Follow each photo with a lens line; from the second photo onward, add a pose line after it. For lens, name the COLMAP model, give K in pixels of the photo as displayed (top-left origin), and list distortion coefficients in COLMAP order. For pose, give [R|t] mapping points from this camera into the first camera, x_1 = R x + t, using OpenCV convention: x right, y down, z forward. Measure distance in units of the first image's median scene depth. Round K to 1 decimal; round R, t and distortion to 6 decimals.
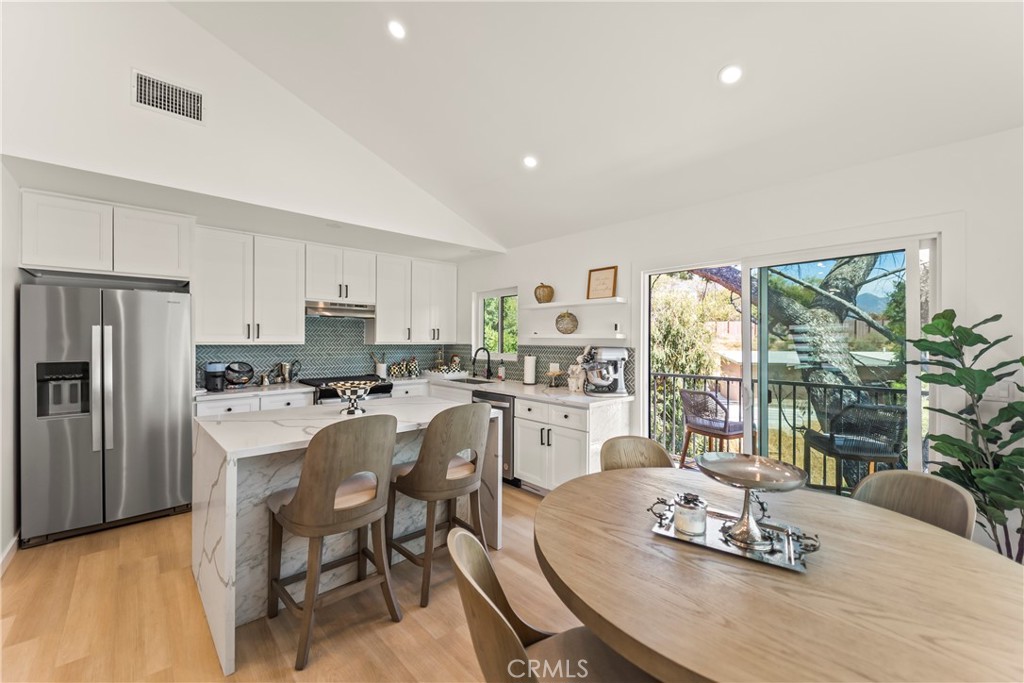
lens RADIAL K [[411.5, 0, 512.8], [0, 411.5, 340.2], [0, 0, 1]] dist [0.010998, -0.008299]
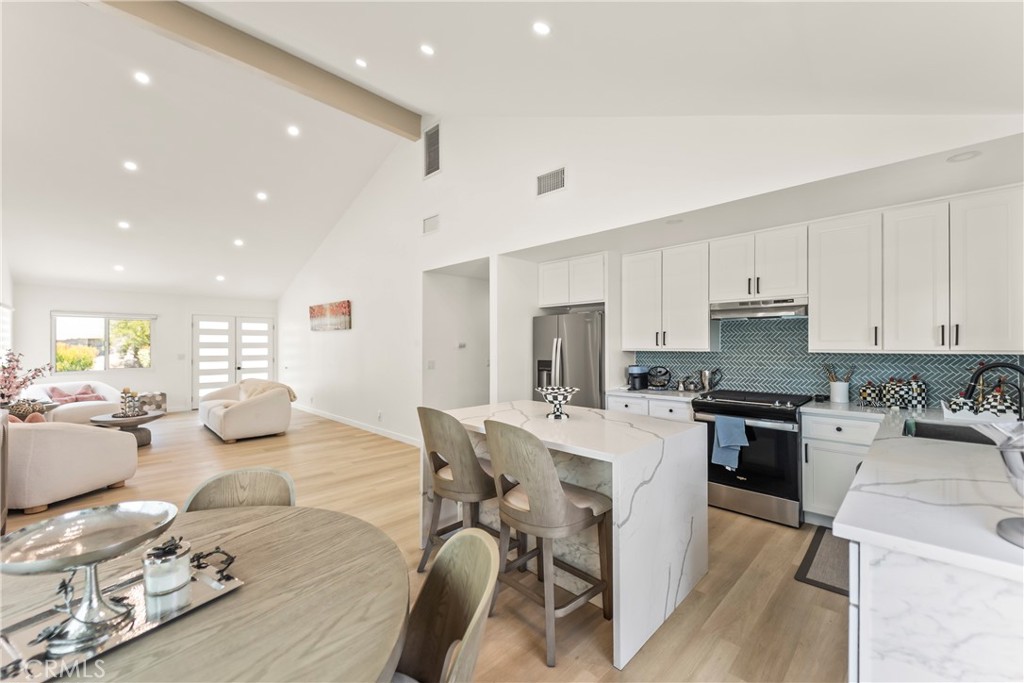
lens RADIAL K [[411.5, 0, 511.1], [0, 411.5, 343.7], [0, 0, 1]] dist [0.010998, -0.008299]
pose [[0.036070, -0.009570, -0.999303, 0.482000], [0.004198, 0.999947, -0.009424, -0.000366], [0.999340, -0.003855, 0.036109, 0.630657]]
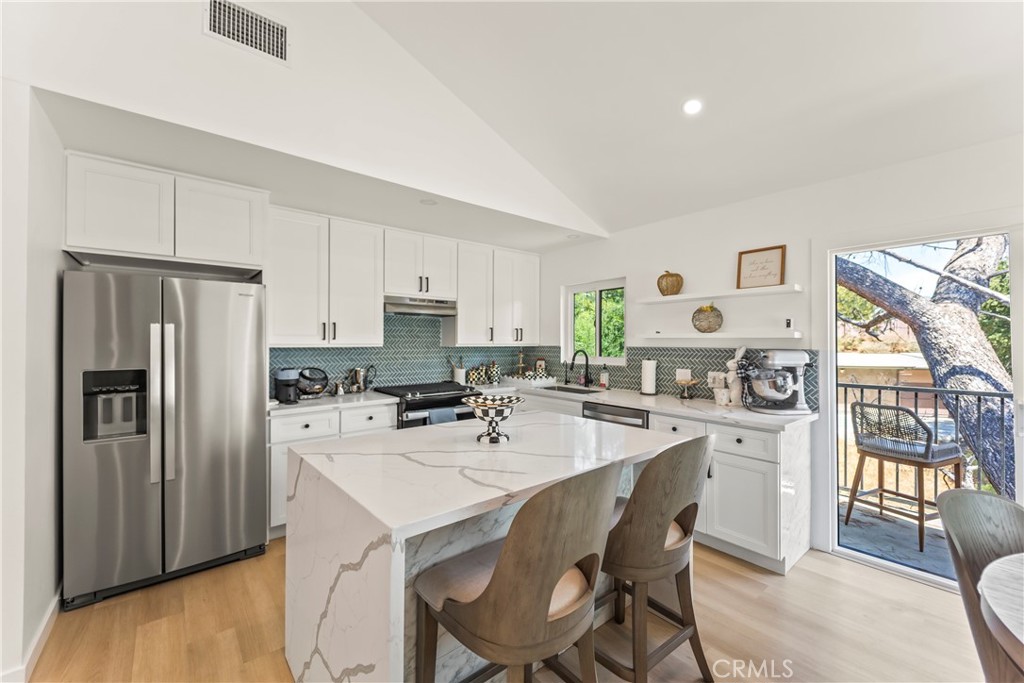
lens RADIAL K [[411.5, 0, 511.7], [0, 411.5, 338.6], [0, 0, 1]] dist [0.010998, -0.008299]
pose [[0.998520, -0.003600, -0.054272, -0.233719], [0.003119, 0.999955, -0.008941, 0.002340], [0.054302, 0.008759, 0.998486, 0.201879]]
